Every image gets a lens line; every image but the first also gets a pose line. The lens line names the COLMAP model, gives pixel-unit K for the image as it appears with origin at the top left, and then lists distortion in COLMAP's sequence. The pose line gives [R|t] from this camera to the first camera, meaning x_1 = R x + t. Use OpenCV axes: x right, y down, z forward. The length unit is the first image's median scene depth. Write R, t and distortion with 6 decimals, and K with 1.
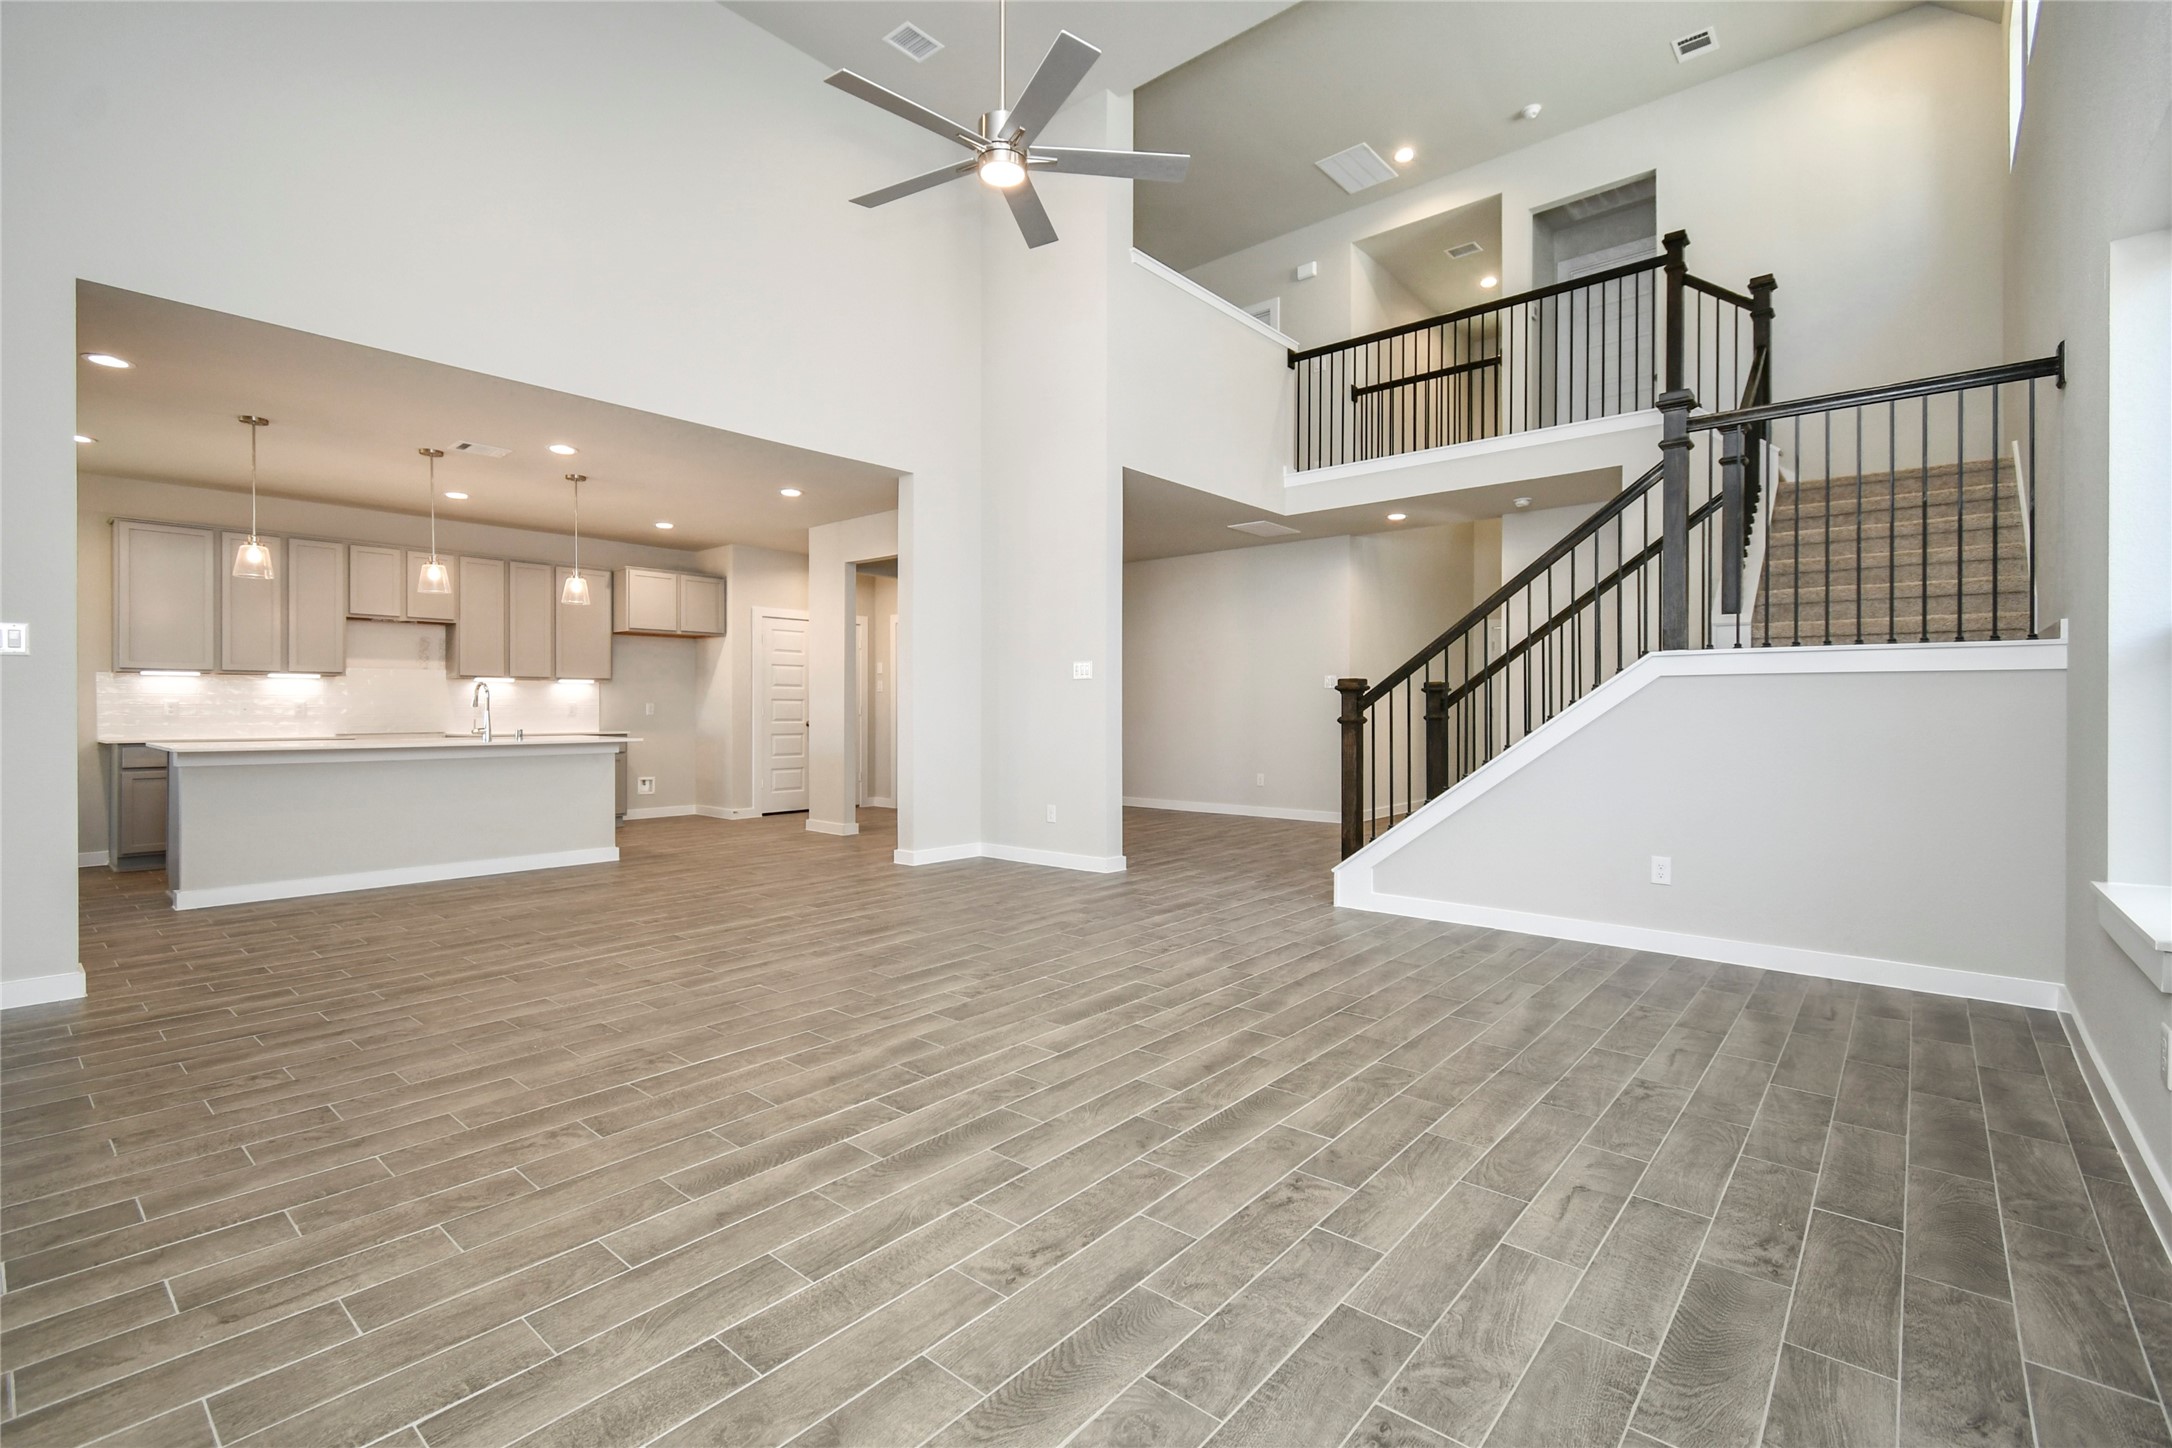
lens RADIAL K [[969.7, 0, 1086.9], [0, 969.7, 711.7], [0, 0, 1]] dist [-0.000275, 0.000501]
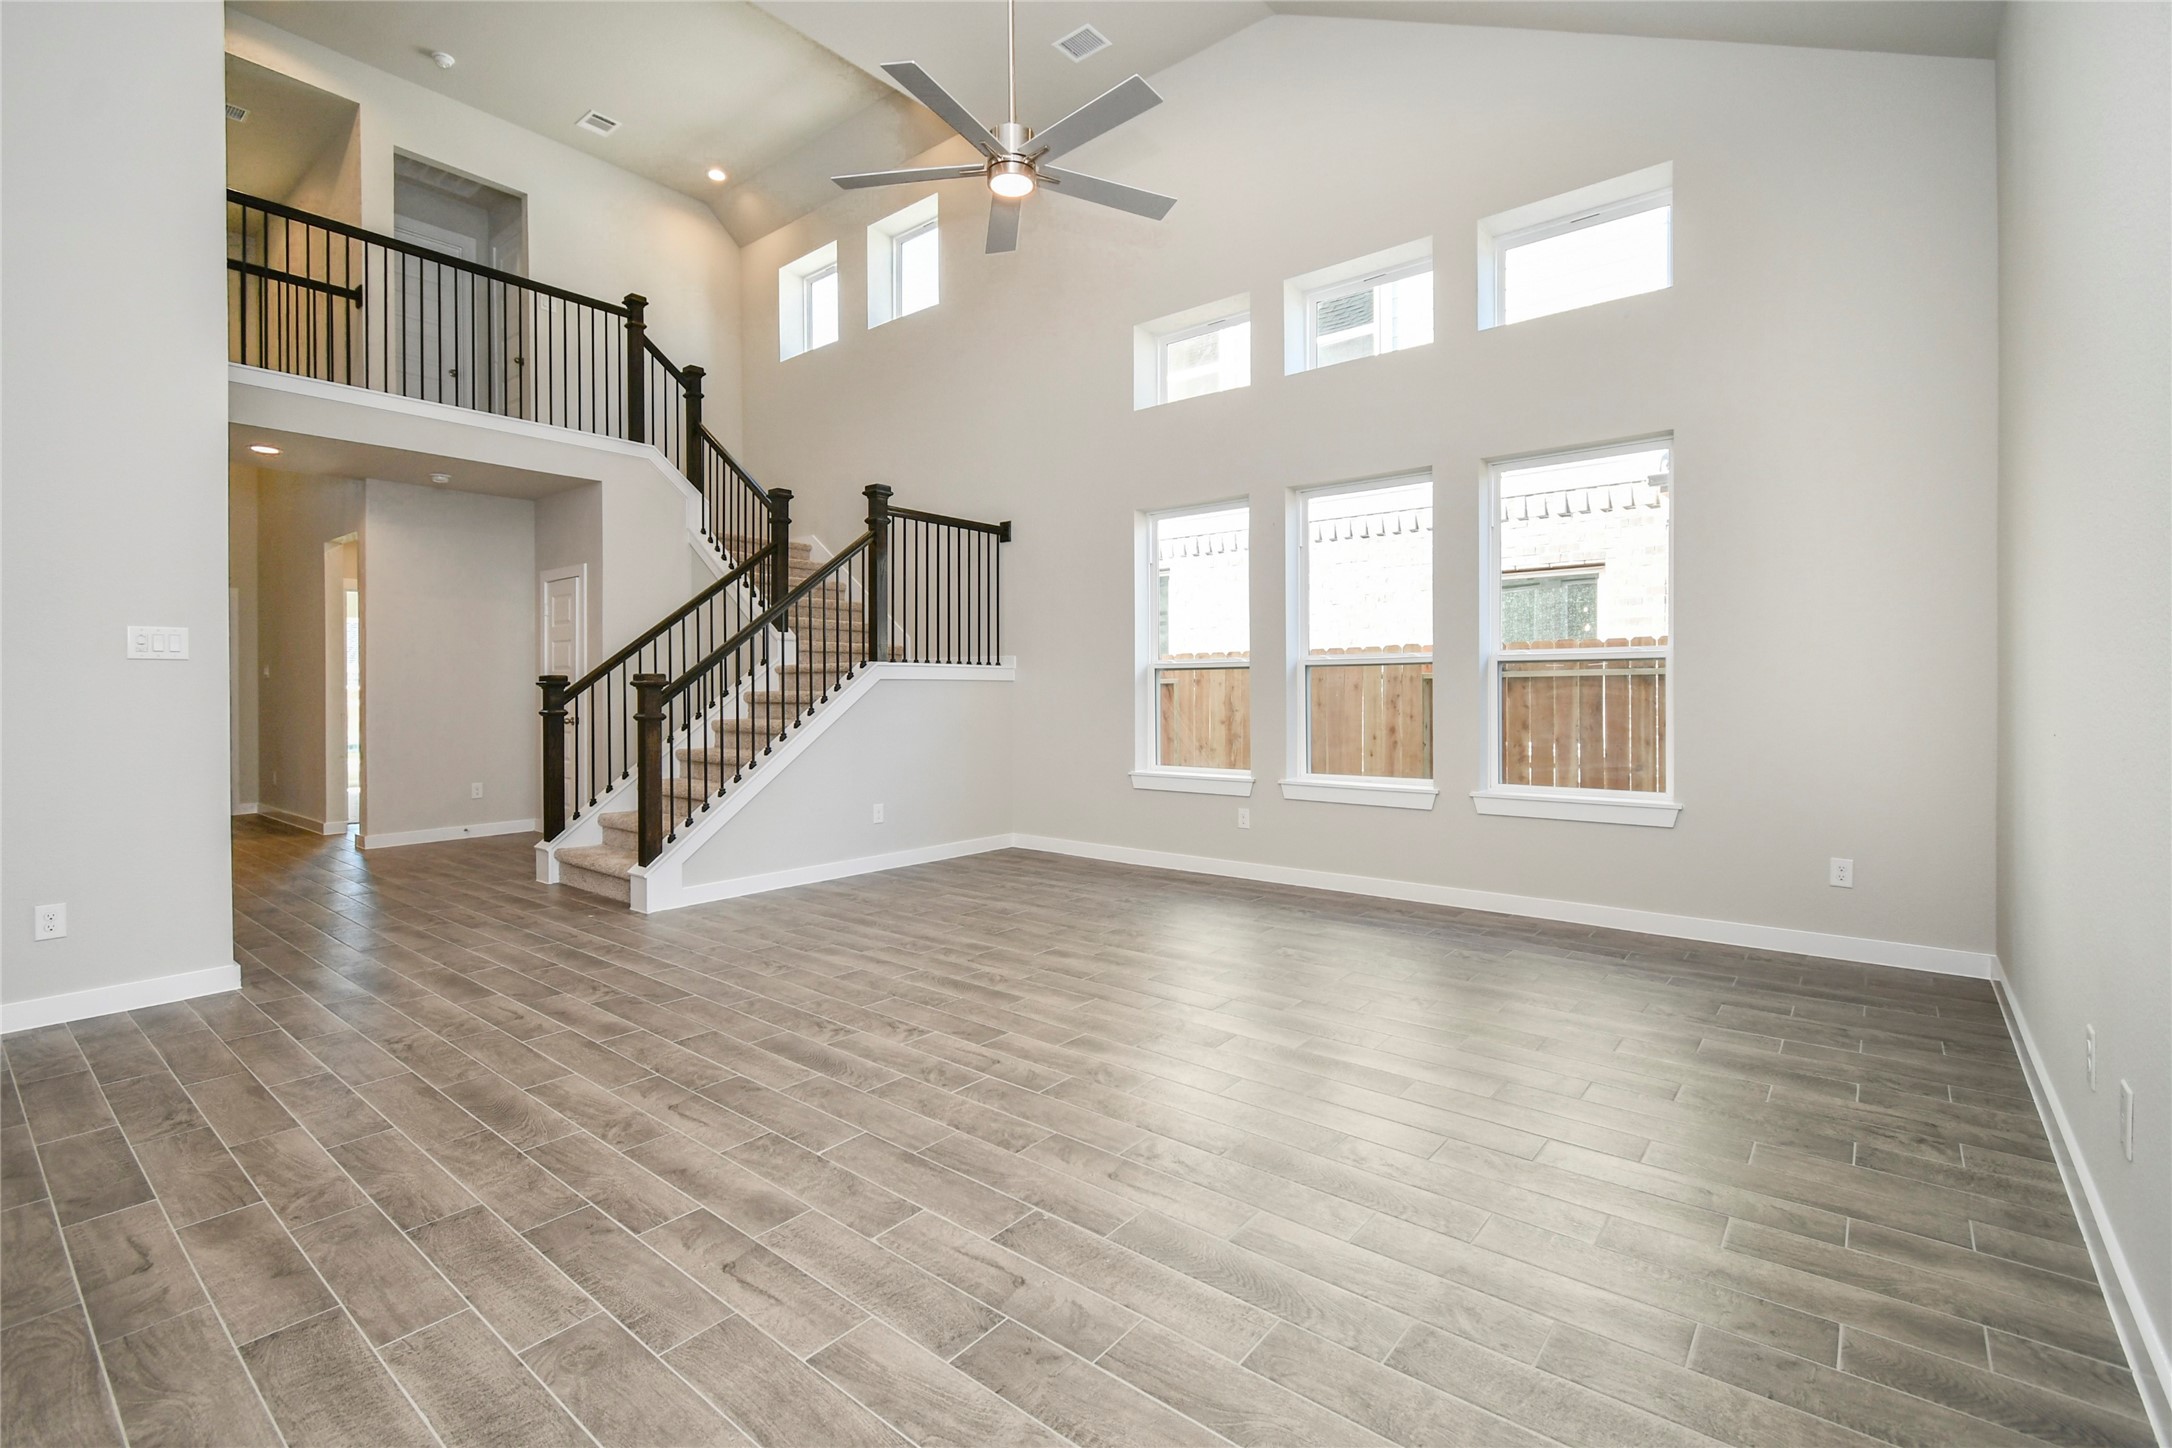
lens RADIAL K [[969.7, 0, 1071.9], [0, 969.7, 688.8], [0, 0, 1]] dist [-0.000275, 0.000501]
pose [[-0.015321, 0.000141, 0.999883, -0.931287], [0.006647, 0.999978, -0.000039, -0.021492], [-0.999861, 0.006646, -0.015321, 0.799704]]
